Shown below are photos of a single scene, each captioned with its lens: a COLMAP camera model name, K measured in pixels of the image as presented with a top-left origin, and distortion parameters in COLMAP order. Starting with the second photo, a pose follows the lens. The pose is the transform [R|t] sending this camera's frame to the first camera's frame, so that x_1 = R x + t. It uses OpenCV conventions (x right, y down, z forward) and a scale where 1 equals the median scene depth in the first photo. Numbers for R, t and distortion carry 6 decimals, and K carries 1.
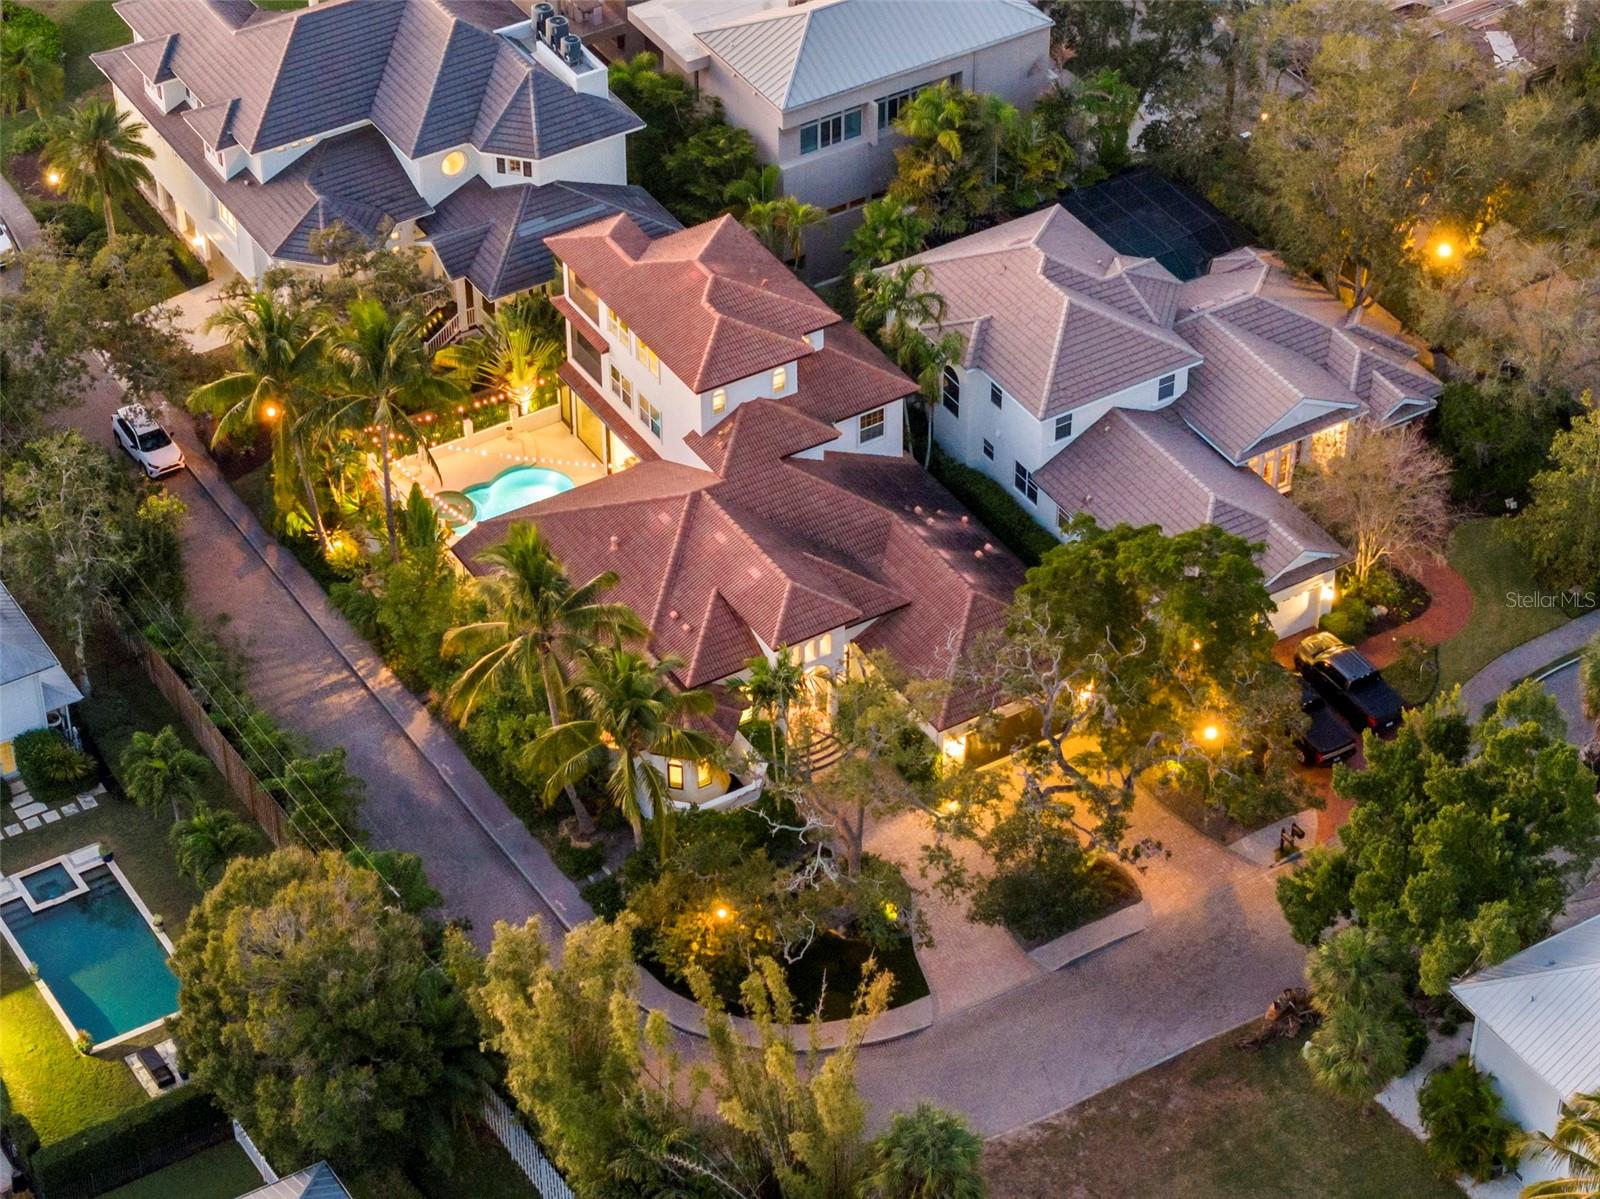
lens RADIAL K [[3918.9, 0, 785.8], [0, 3918.9, 593.7], [0, 0, 1]] dist [-0.118264, 0.000000]
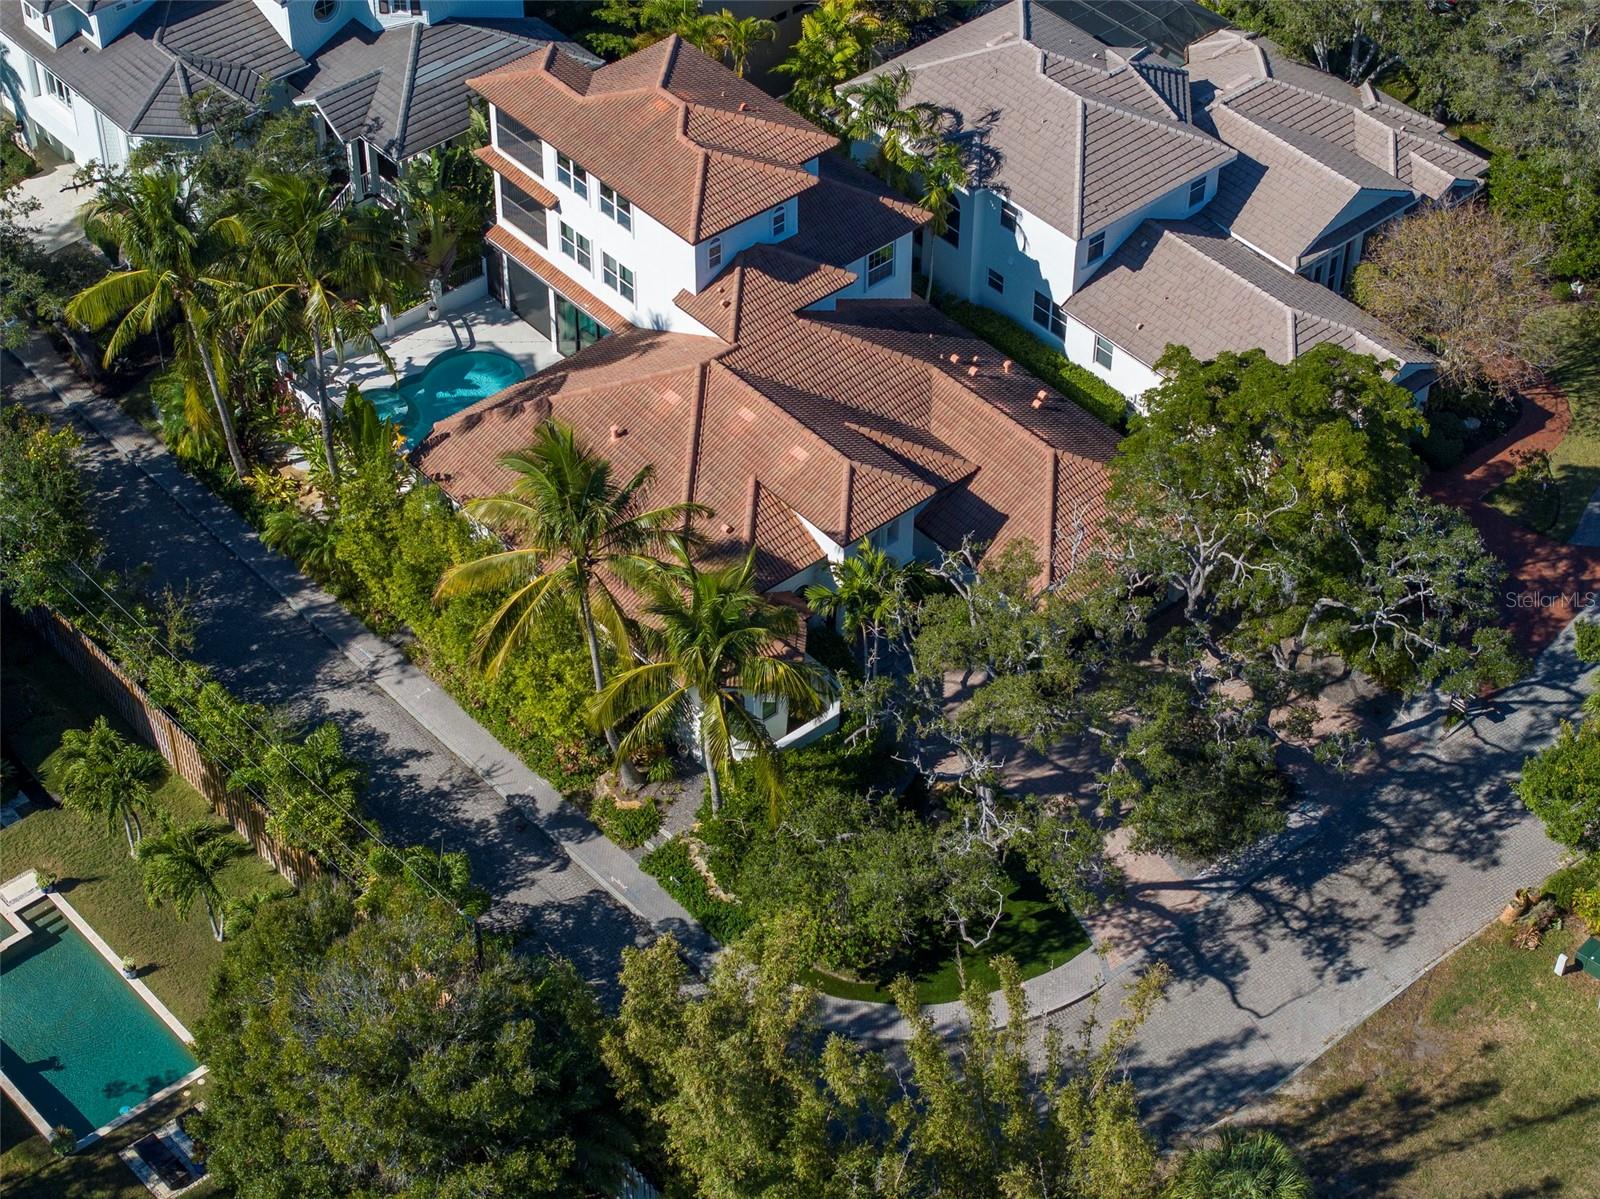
lens RADIAL K [[3236.4, 0, 759.3], [0, 3236.4, 497.6], [0, 0, 1]] dist [-0.081939, 0.000000]
pose [[0.987380, -0.099826, 0.122943, -0.096707], [0.096646, 0.994818, 0.031578, -0.017597], [-0.125459, -0.019298, 0.991911, 0.309014]]
